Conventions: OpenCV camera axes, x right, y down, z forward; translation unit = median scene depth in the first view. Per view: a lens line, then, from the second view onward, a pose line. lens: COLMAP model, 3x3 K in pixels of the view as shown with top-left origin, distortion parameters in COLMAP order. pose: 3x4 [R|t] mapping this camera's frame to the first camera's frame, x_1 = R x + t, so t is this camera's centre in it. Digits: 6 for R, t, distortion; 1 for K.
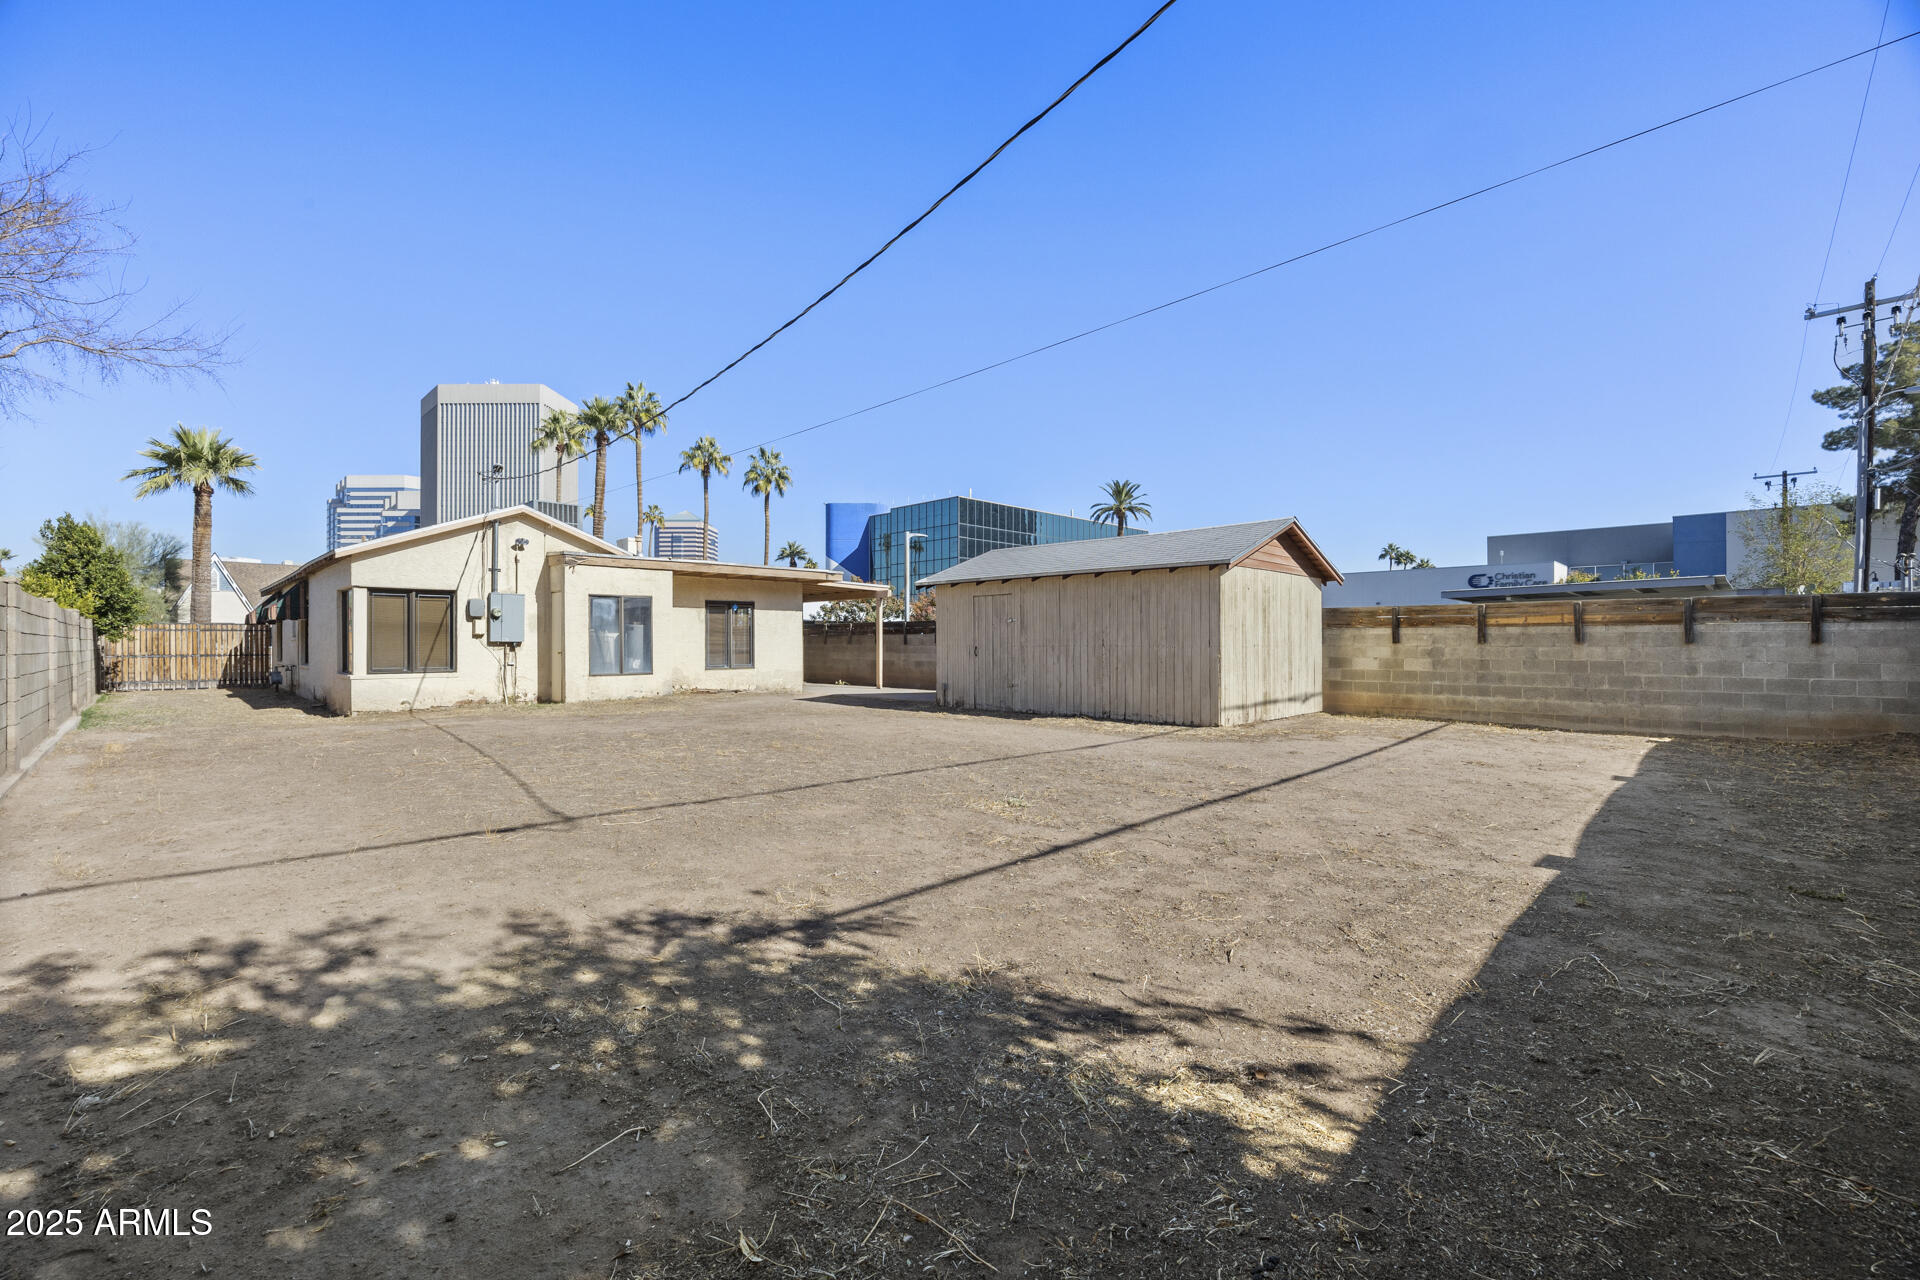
lens RADIAL K [[787.8, 0, 965.6], [0, 787.8, 645.3], [0, 0, 1]] dist [-0.000748, -0.000012]
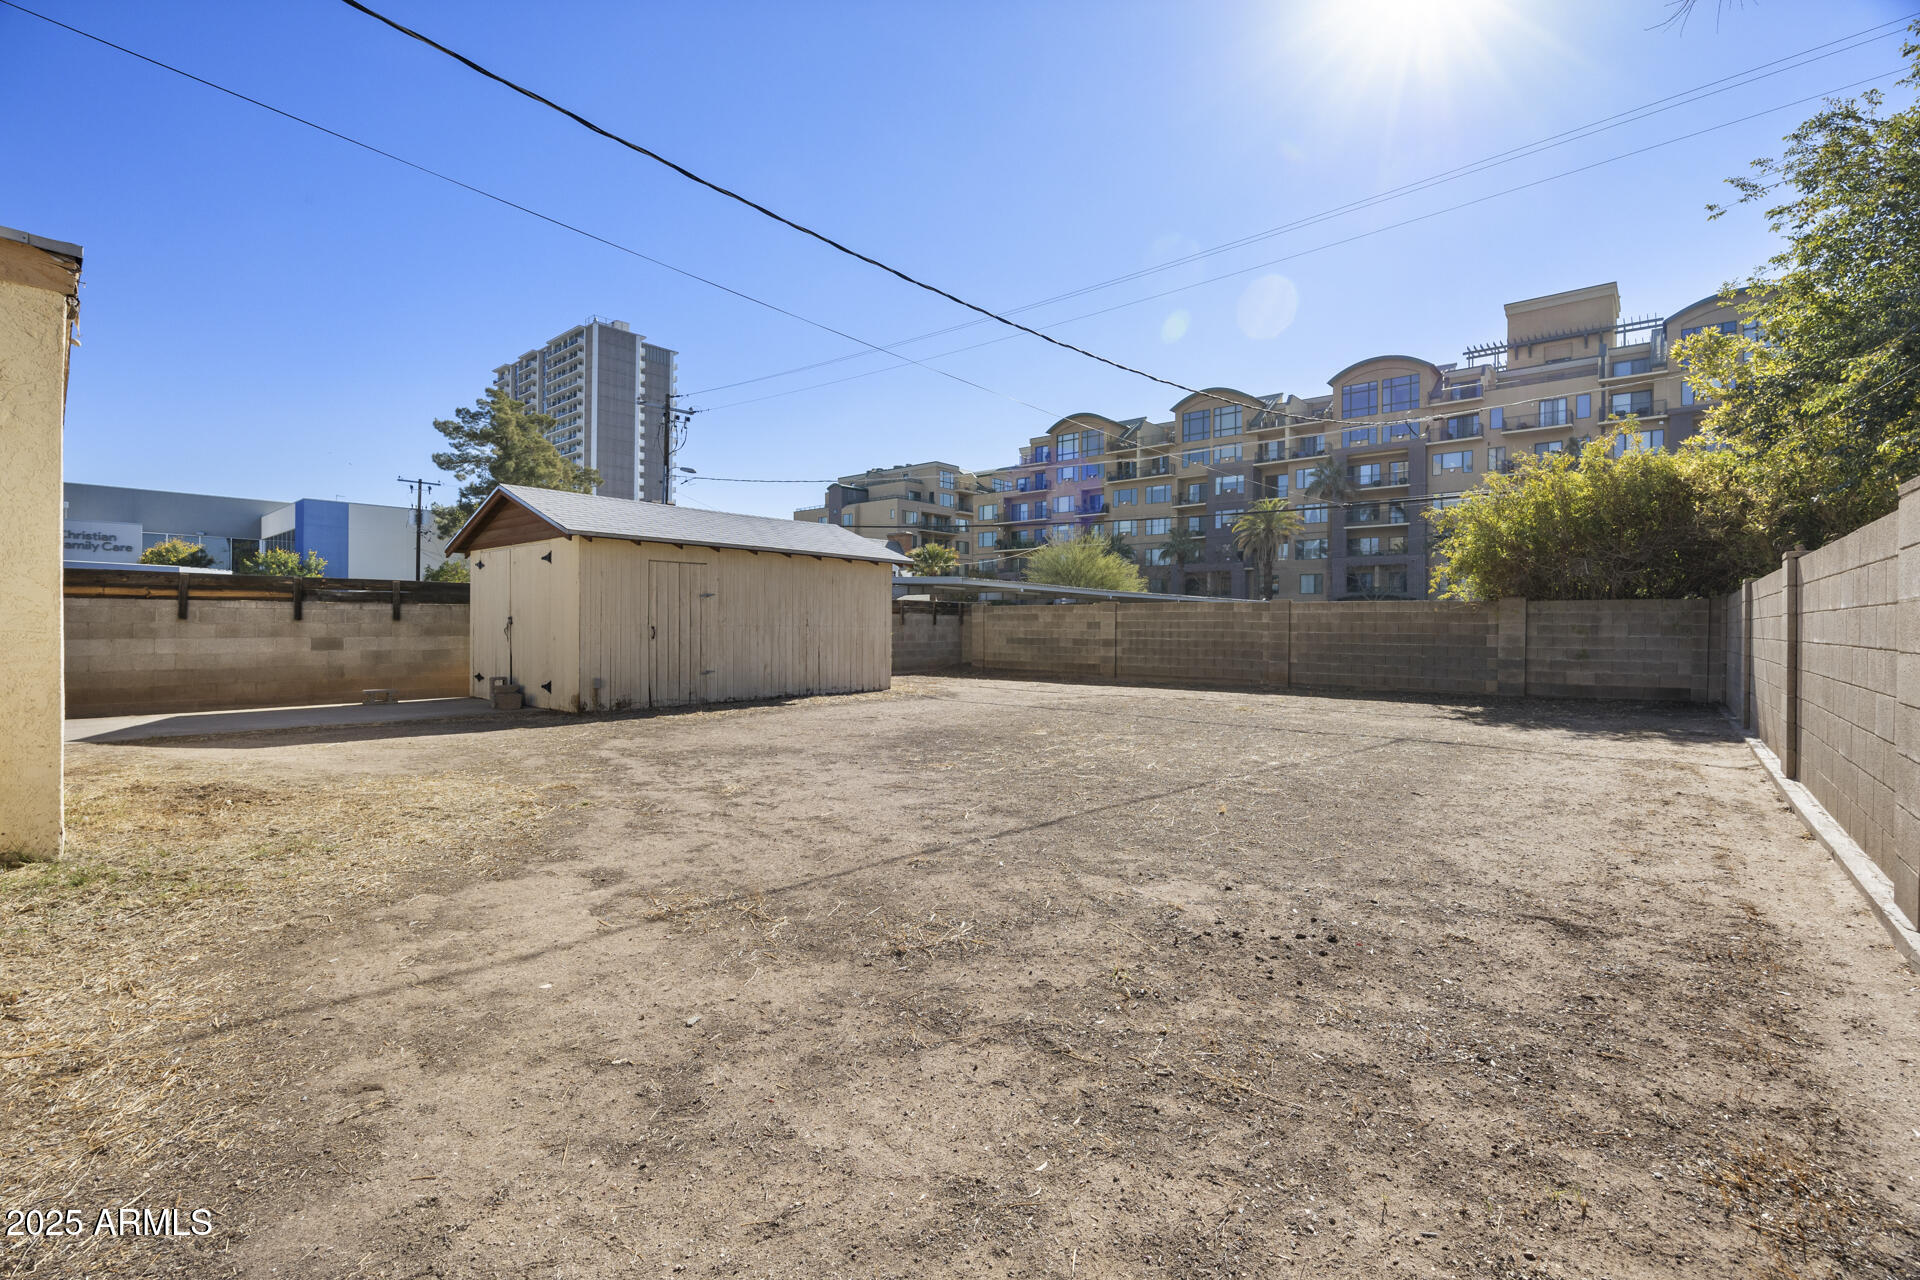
lens RADIAL K [[828.5, 0, 963.5], [0, 828.5, 632.5], [0, 0, 1]] dist [-0.018112, 0.000665]
pose [[-0.057414, -0.007792, 0.998320, -0.275920], [-0.003991, 0.999963, 0.007575, 0.000137], [-0.998342, -0.003549, -0.057443, 0.255004]]
